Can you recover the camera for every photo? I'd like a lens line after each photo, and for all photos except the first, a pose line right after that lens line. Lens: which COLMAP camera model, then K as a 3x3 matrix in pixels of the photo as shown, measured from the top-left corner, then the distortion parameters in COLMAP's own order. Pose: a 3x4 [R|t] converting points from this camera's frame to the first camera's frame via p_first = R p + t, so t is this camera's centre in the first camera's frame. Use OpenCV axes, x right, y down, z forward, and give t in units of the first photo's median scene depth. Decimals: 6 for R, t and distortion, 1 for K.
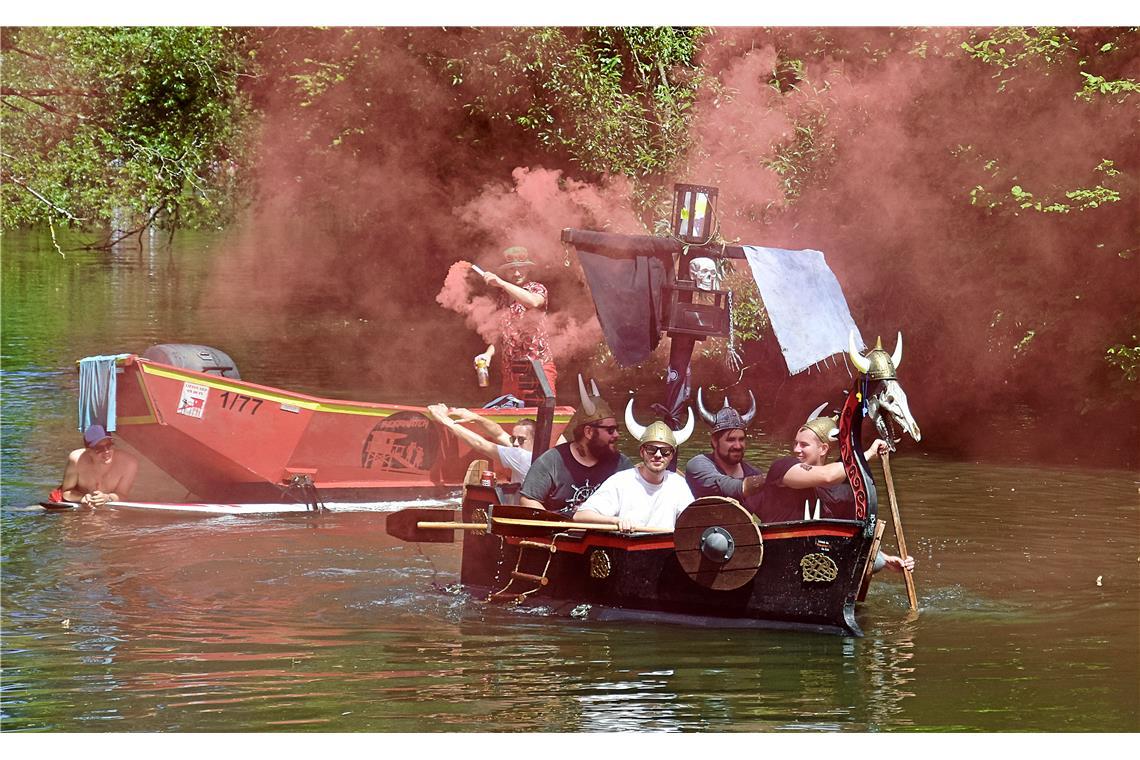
lens RADIAL K [[4174.7, 0, 570.0], [0, 4174.7, 380.0], [0, 0, 1]] dist [0.181074, 3.710426]
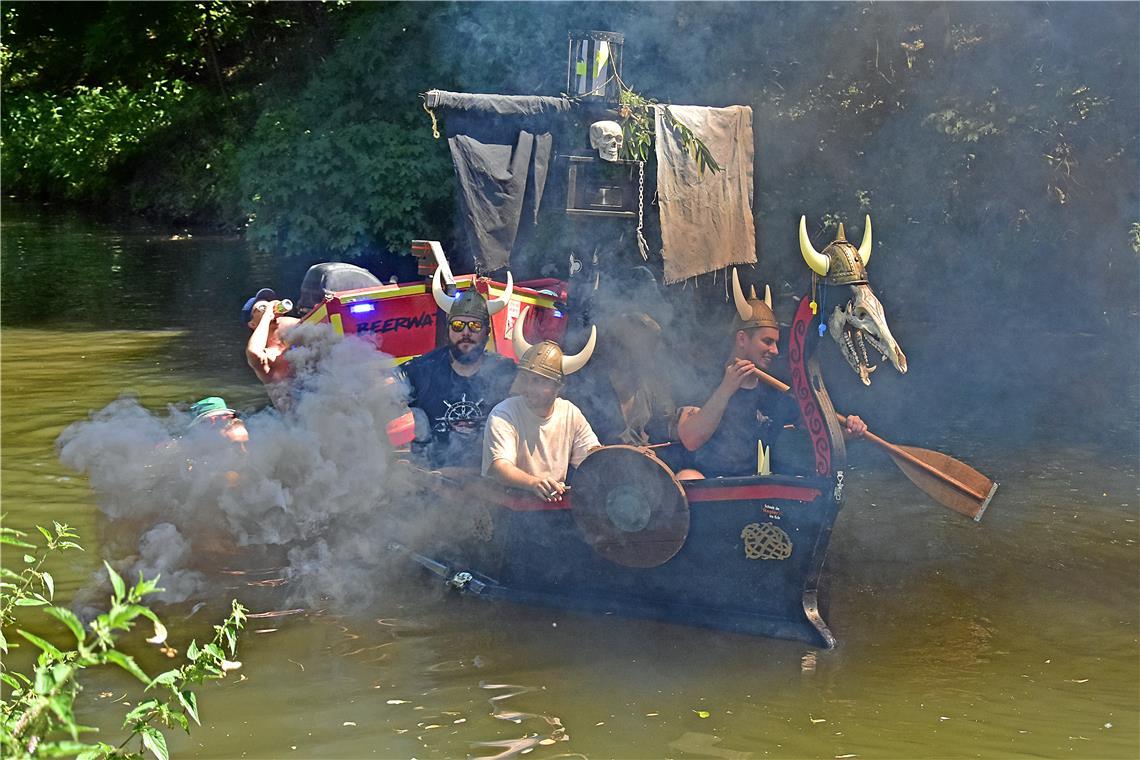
lens RADIAL K [[4174.7, 0, 570.0], [0, 4174.7, 380.0], [0, 0, 1]] dist [0.181074, 3.710426]
pose [[0.999341, -0.032447, 0.016255, 0.014348], [0.031908, 0.998965, 0.032409, -0.008080], [-0.017290, -0.031869, 0.999342, 0.273379]]
